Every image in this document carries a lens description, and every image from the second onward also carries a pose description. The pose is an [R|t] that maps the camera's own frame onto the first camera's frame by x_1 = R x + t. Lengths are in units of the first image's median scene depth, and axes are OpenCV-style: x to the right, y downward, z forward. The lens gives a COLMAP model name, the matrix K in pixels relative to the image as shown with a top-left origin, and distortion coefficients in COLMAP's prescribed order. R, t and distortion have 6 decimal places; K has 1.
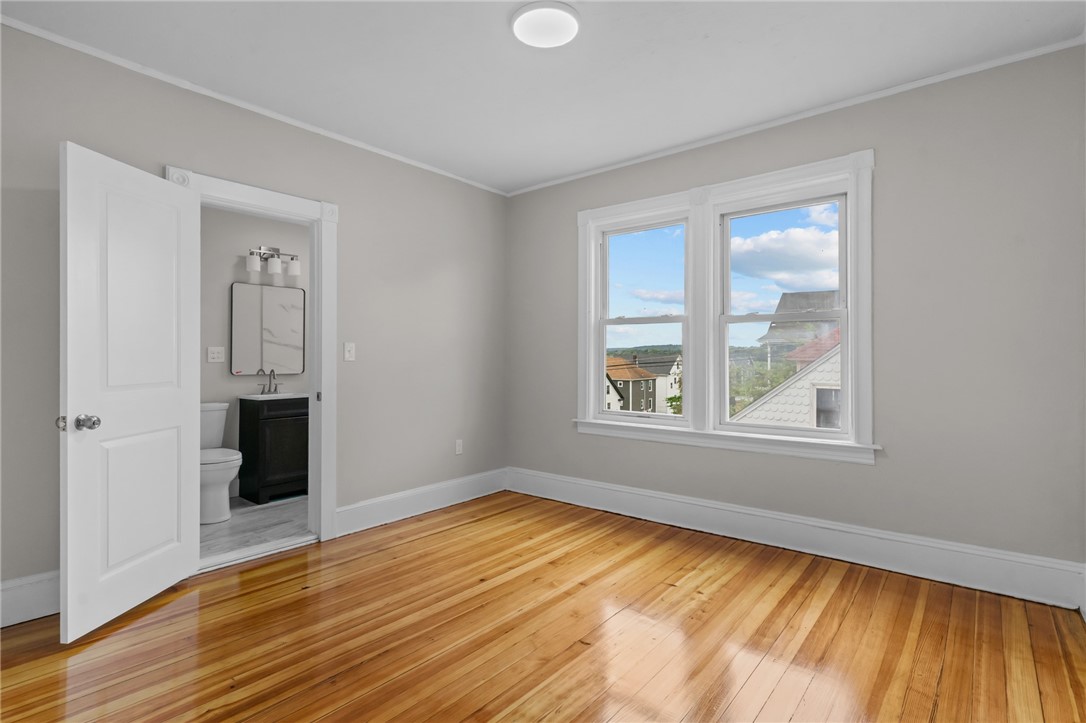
lens RADIAL K [[525.0, 0, 545.3], [0, 525.0, 354.7], [0, 0, 1]] dist [0.001120, -0.000344]
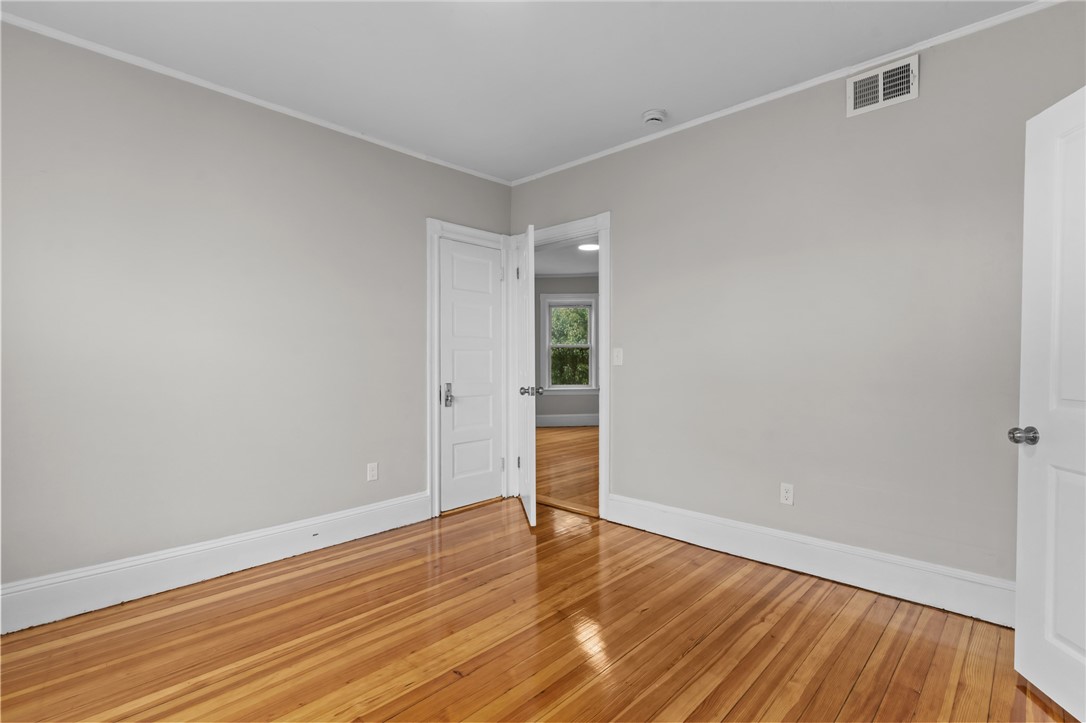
lens RADIAL K [[511.7, 0, 534.6], [0, 511.7, 372.7], [0, 0, 1]] dist [0.002219, 0.000444]
pose [[-0.996583, -0.000087, 0.082599, -0.093156], [0.002477, 0.999518, 0.030937, -0.002195], [-0.082561, 0.031036, -0.996103, 1.325662]]
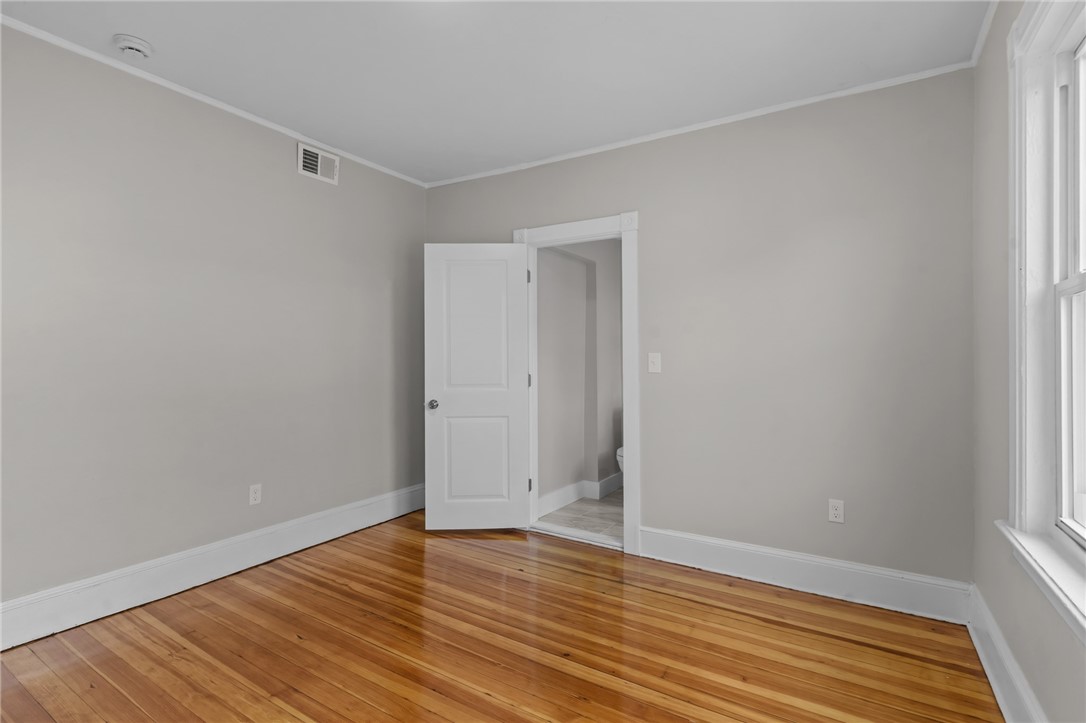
lens RADIAL K [[525.0, 0, 545.3], [0, 525.0, 354.7], [0, 0, 1]] dist [0.001120, -0.000344]
pose [[0.136940, -0.007864, -0.990548, 0.602580], [-0.002488, 0.999963, -0.008283, -0.014017], [0.990576, 0.003598, 0.136915, 0.783662]]
